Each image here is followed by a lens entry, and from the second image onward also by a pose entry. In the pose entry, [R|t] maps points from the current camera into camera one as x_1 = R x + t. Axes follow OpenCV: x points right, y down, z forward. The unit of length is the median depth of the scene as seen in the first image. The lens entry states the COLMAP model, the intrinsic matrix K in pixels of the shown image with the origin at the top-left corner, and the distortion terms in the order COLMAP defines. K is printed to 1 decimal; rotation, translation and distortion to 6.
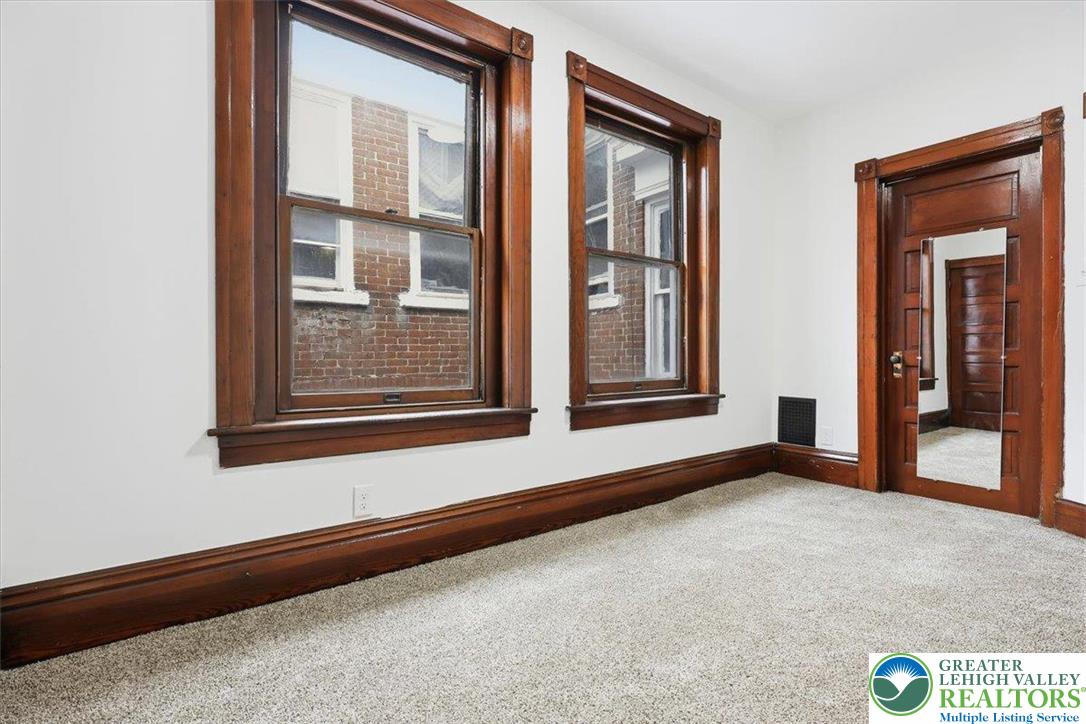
lens RADIAL K [[498.1, 0, 539.1], [0, 498.1, 360.4], [0, 0, 1]] dist [-0.008057, -0.000192]
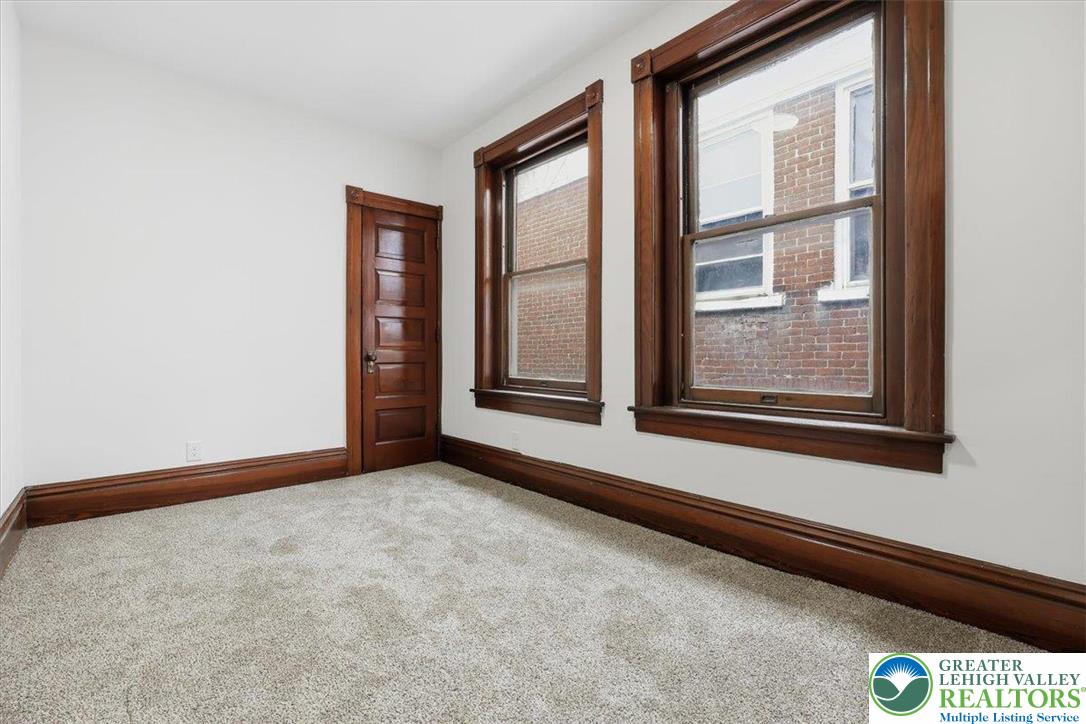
lens RADIAL K [[498.1, 0, 539.1], [0, 498.1, 360.4], [0, 0, 1]] dist [-0.008057, -0.000192]
pose [[0.075468, 0.009153, -0.997106, 0.639935], [-0.006297, 0.999942, 0.008702, -0.006039], [0.997128, 0.005622, 0.075521, 0.436651]]
